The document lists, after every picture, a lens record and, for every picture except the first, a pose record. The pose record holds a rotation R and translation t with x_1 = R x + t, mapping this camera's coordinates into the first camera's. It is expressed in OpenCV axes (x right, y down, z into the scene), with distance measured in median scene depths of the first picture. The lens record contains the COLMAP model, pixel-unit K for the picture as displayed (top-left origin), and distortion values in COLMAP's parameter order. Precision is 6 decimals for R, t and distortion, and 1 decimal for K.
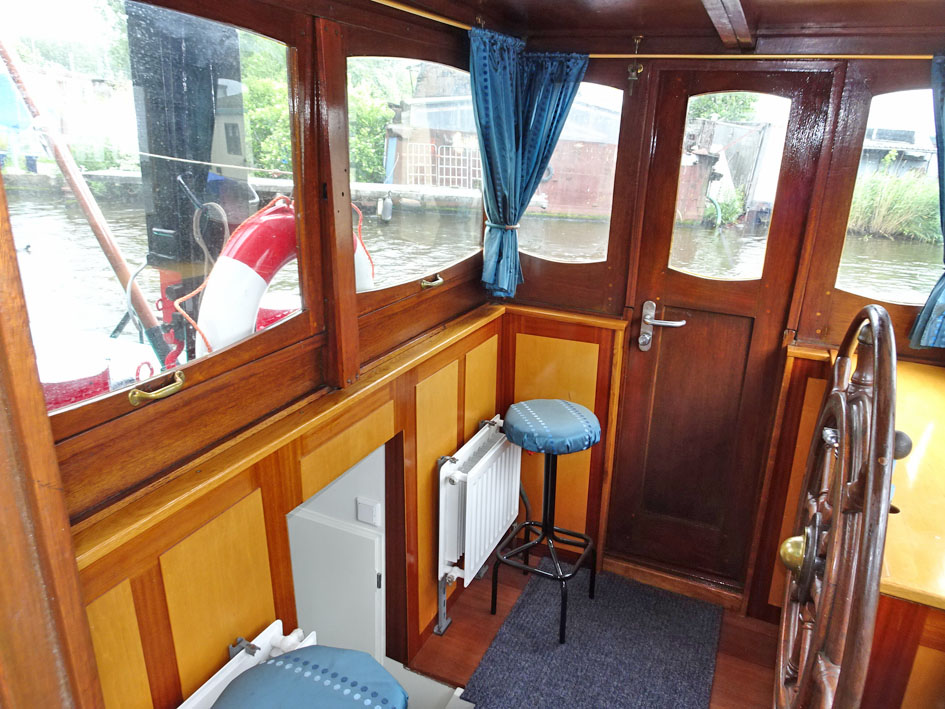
lens RADIAL K [[688.6, 0, 473.5], [0, 688.6, 357.4], [0, 0, 1]] dist [0.036372, -0.010972]
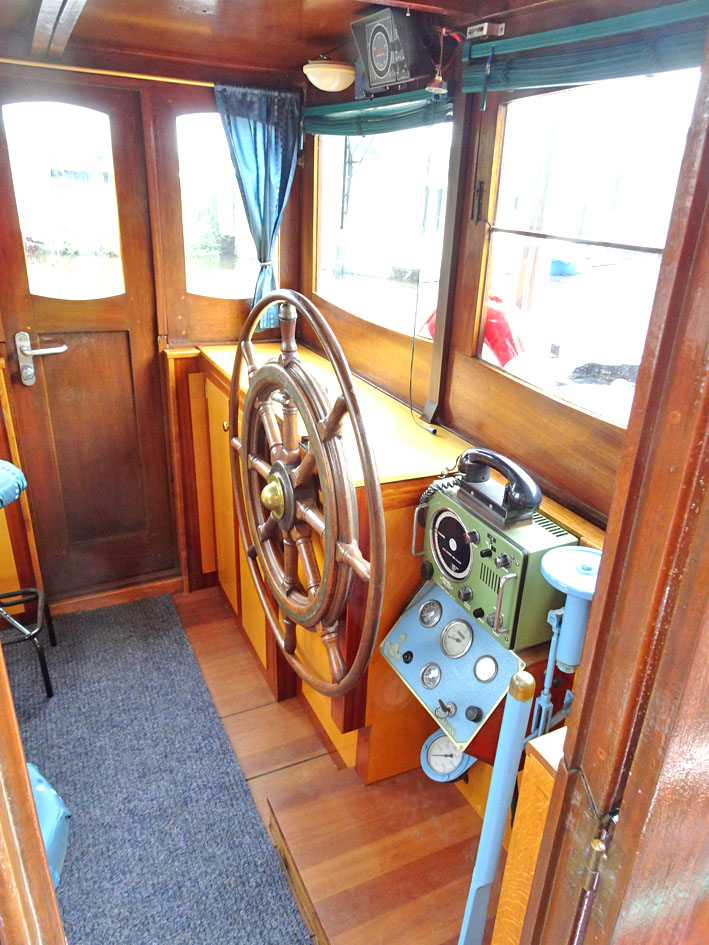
lens RADIAL K [[688.6, 0, 355.6], [0, 688.6, 472.4], [0, 0, 1]] dist [0.036372, -0.010972]
pose [[0.637373, -0.309764, 0.705551, -0.194861], [0.226078, 0.950518, 0.213083, 0.002974], [-0.736644, 0.023696, 0.675865, 0.021101]]
